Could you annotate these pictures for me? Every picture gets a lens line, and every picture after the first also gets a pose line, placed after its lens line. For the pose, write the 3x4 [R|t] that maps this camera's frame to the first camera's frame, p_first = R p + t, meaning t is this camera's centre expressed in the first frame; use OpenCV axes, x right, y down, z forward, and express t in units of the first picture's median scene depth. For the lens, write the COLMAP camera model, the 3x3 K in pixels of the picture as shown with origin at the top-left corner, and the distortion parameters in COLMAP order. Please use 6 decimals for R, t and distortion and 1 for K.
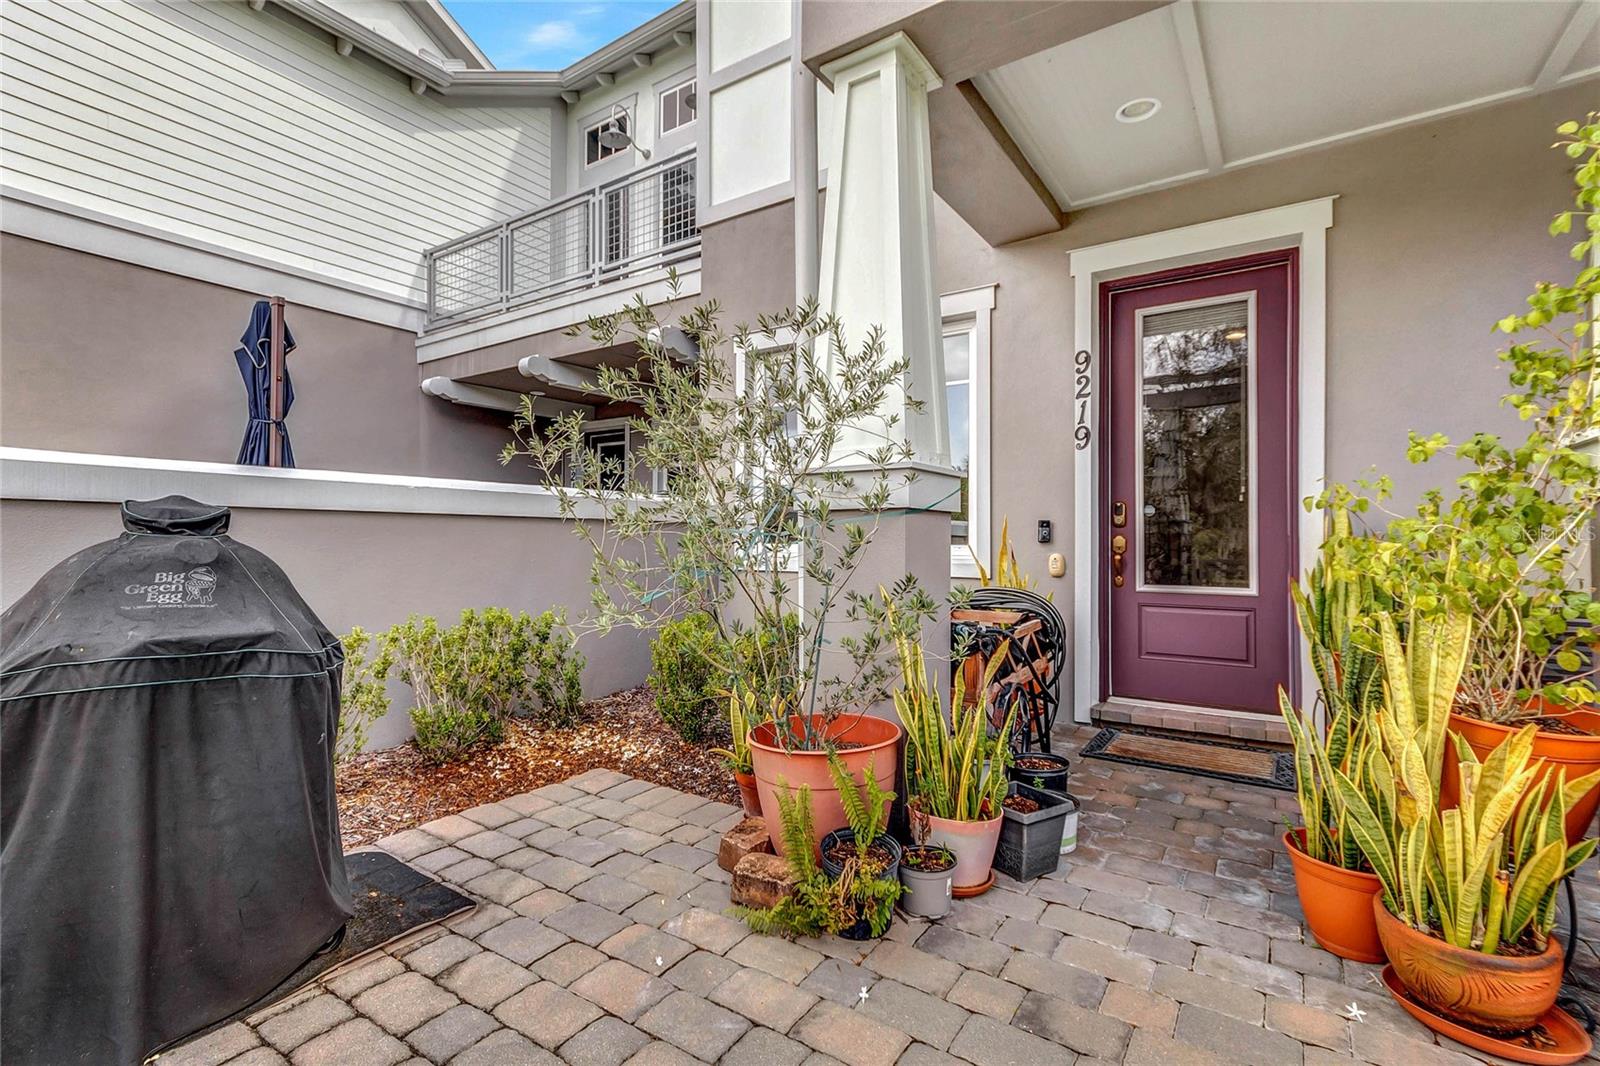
lens RADIAL K [[749.9, 0, 803.3], [0, 749.9, 535.3], [0, 0, 1]] dist [0.023329, 0.000907]
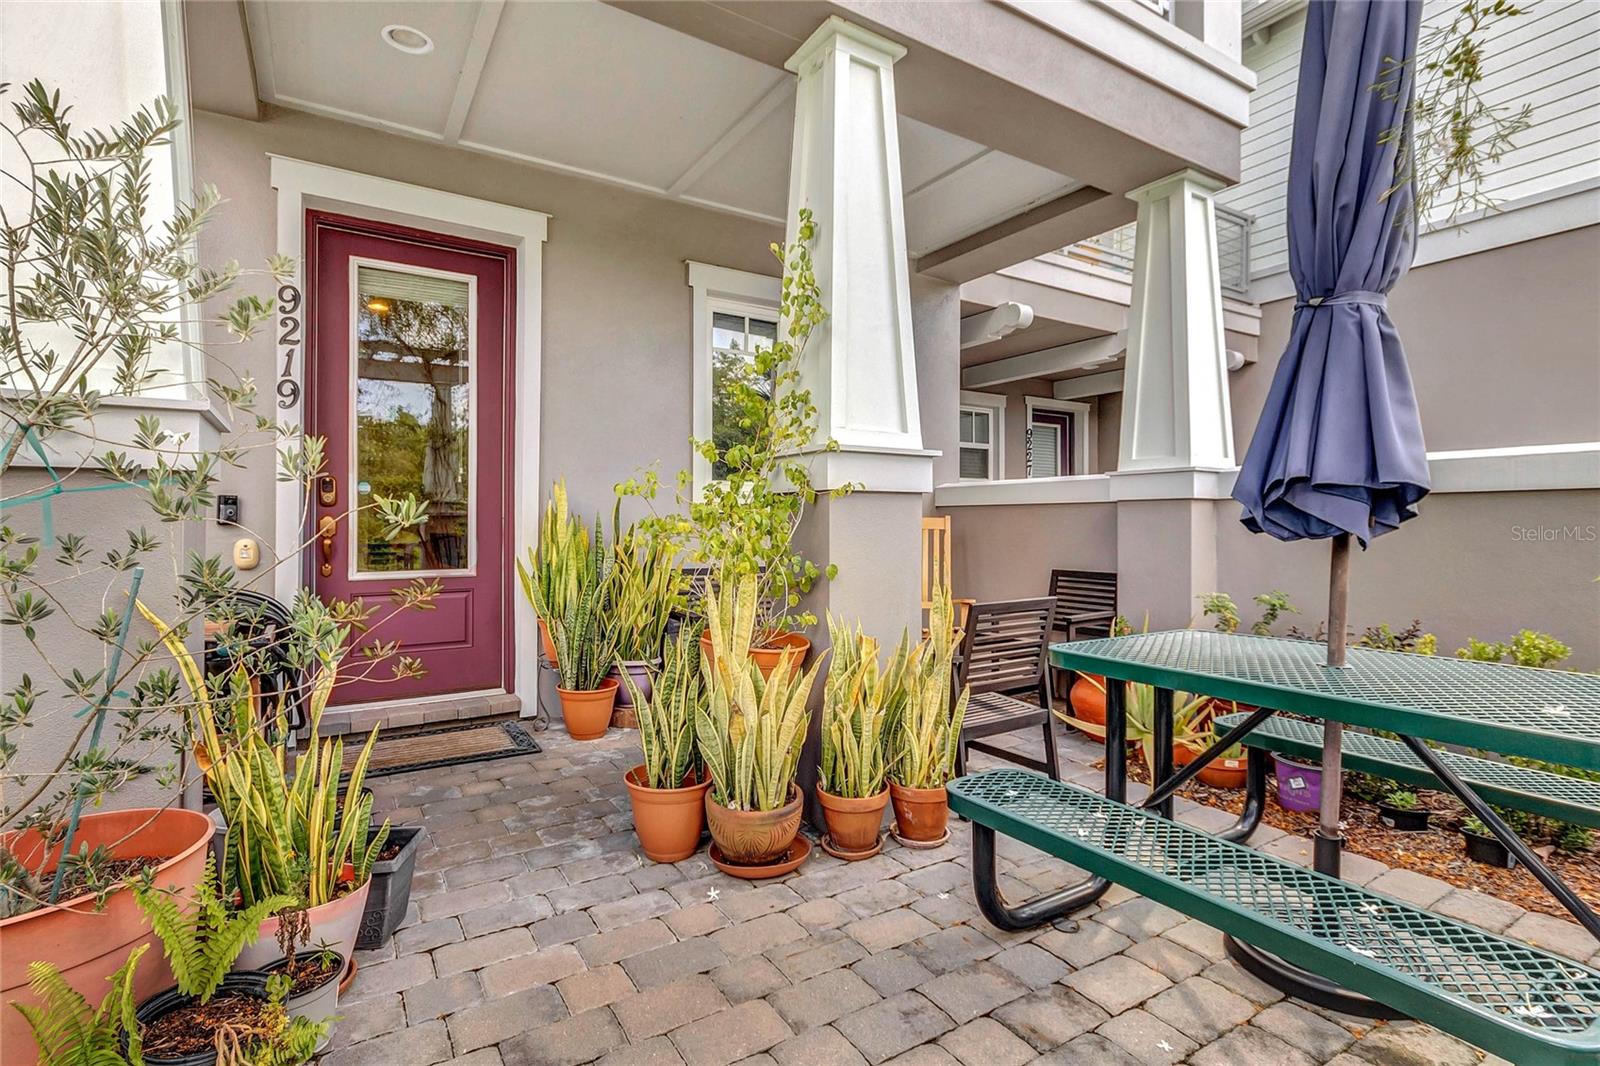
lens RADIAL K [[782.3, 0, 808.9], [0, 782.3, 528.3], [0, 0, 1]] dist [0.002409, -0.000315]
pose [[0.387026, -0.007720, 0.922037, -0.201212], [-0.004537, 0.999937, 0.010277, 0.002504], [-0.922058, -0.008161, 0.386966, 0.178381]]
